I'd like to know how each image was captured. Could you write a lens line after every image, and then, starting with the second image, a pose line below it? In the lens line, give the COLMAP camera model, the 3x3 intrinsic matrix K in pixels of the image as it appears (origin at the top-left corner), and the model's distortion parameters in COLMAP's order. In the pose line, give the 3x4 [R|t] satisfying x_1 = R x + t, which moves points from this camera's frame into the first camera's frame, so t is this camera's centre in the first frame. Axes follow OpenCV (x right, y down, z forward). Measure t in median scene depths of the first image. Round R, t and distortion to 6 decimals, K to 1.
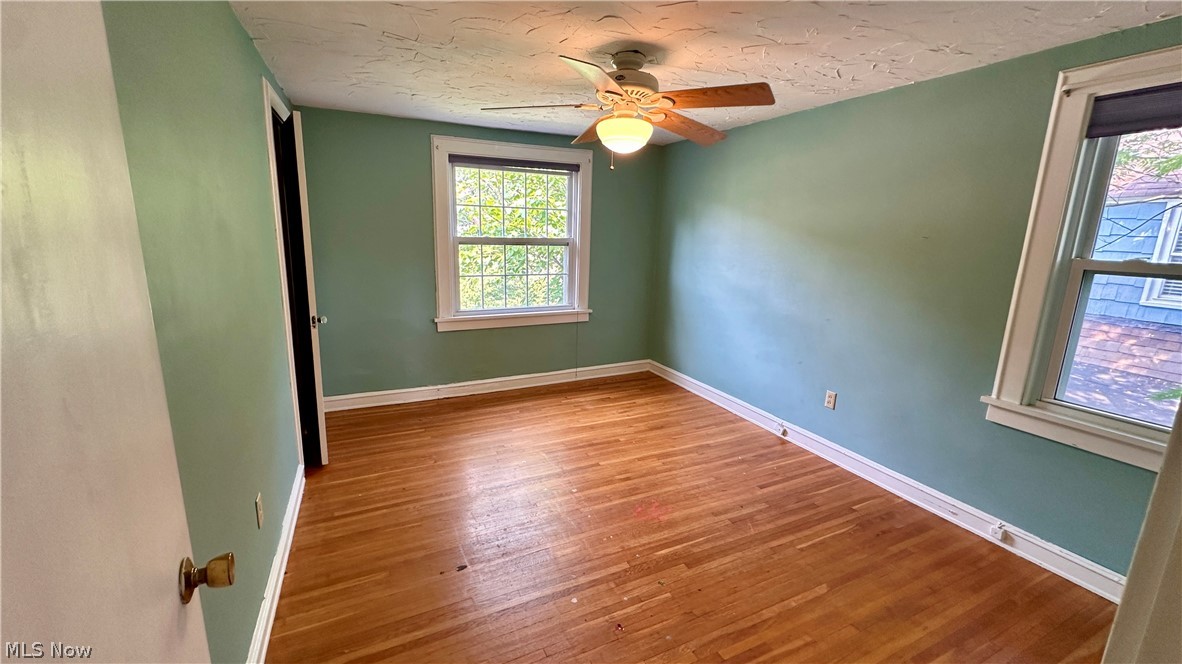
lens RADIAL K [[471.7, 0, 591.0], [0, 471.7, 332.0], [0, 0, 1]] dist [-0.002605, 0.000231]
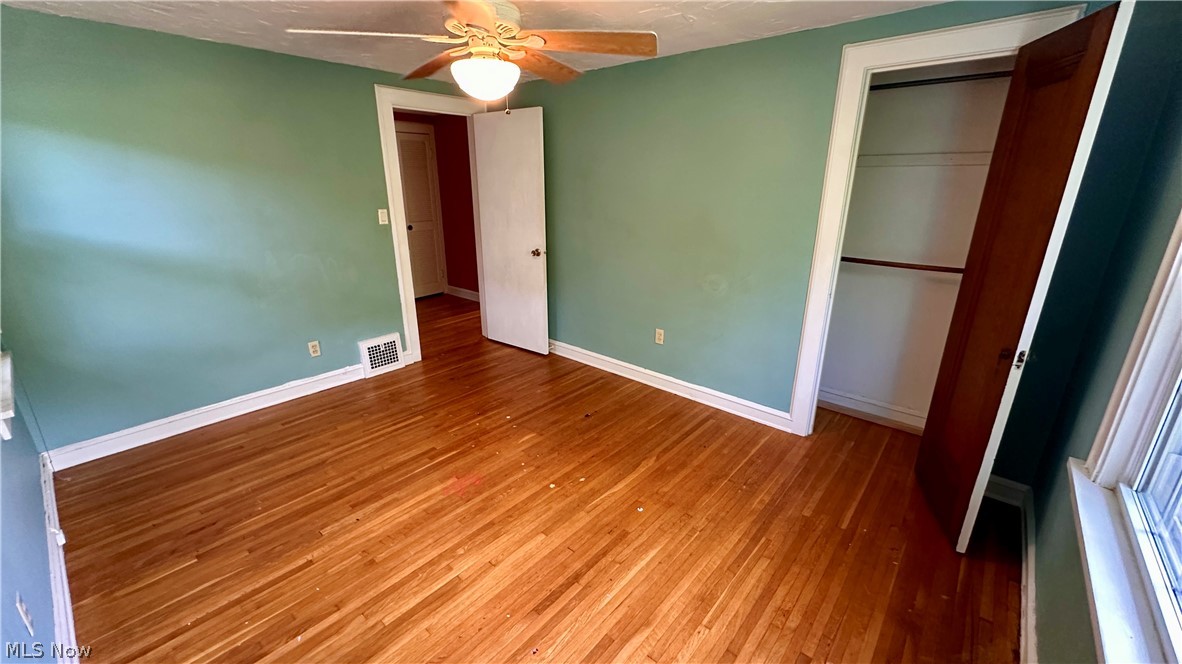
lens RADIAL K [[471.7, 0, 591.0], [0, 471.7, 332.0], [0, 0, 1]] dist [-0.002605, 0.000231]
pose [[-0.916578, 0.093327, -0.388813, 0.215568], [-0.111030, 0.874738, 0.471704, -0.350994], [0.384132, 0.475524, -0.791404, 1.552786]]
